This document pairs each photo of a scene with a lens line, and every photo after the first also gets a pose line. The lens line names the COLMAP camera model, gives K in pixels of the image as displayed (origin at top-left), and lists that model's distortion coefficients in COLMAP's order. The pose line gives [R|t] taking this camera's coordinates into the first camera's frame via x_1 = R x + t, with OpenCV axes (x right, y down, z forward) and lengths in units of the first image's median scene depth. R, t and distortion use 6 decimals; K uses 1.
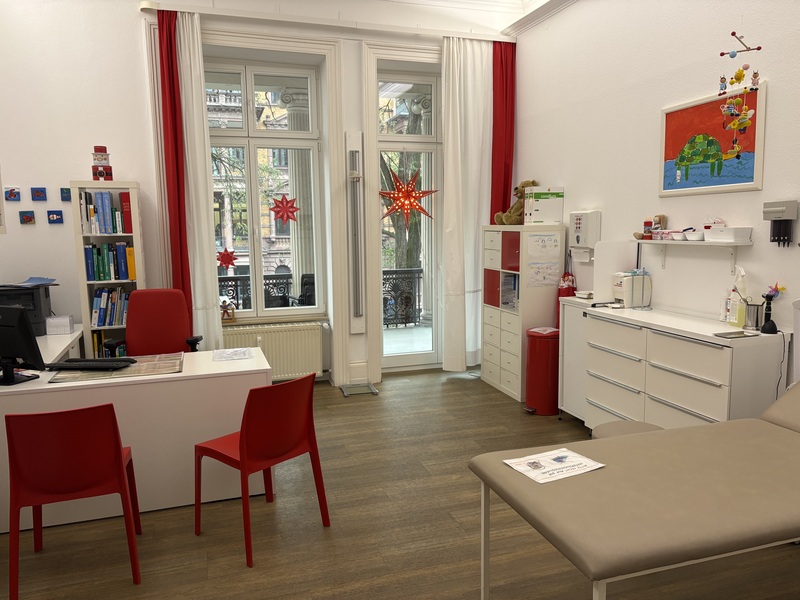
lens RADIAL K [[607.7, 0, 398.3], [0, 607.7, 301.3], [0, 0, 1]] dist [0.003244, 0.003227]
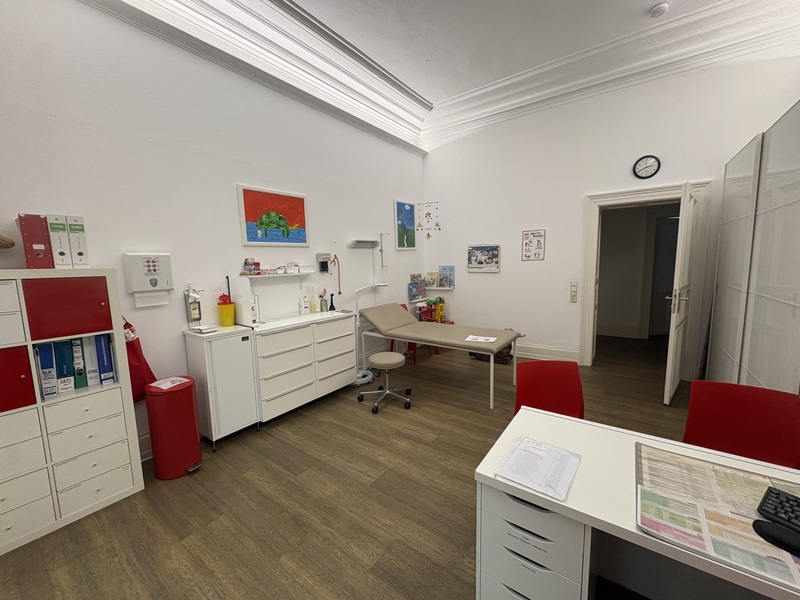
lens RADIAL K [[315.6, 0, 397.5], [0, 315.6, 302.5], [0, 0, 1]] dist [-0.000968, -0.000085]
pose [[-0.581294, -0.074270, 0.810297, -0.426457], [0.137362, 0.972577, 0.187686, -0.142551], [-0.802015, 0.220405, -0.555151, 1.244170]]
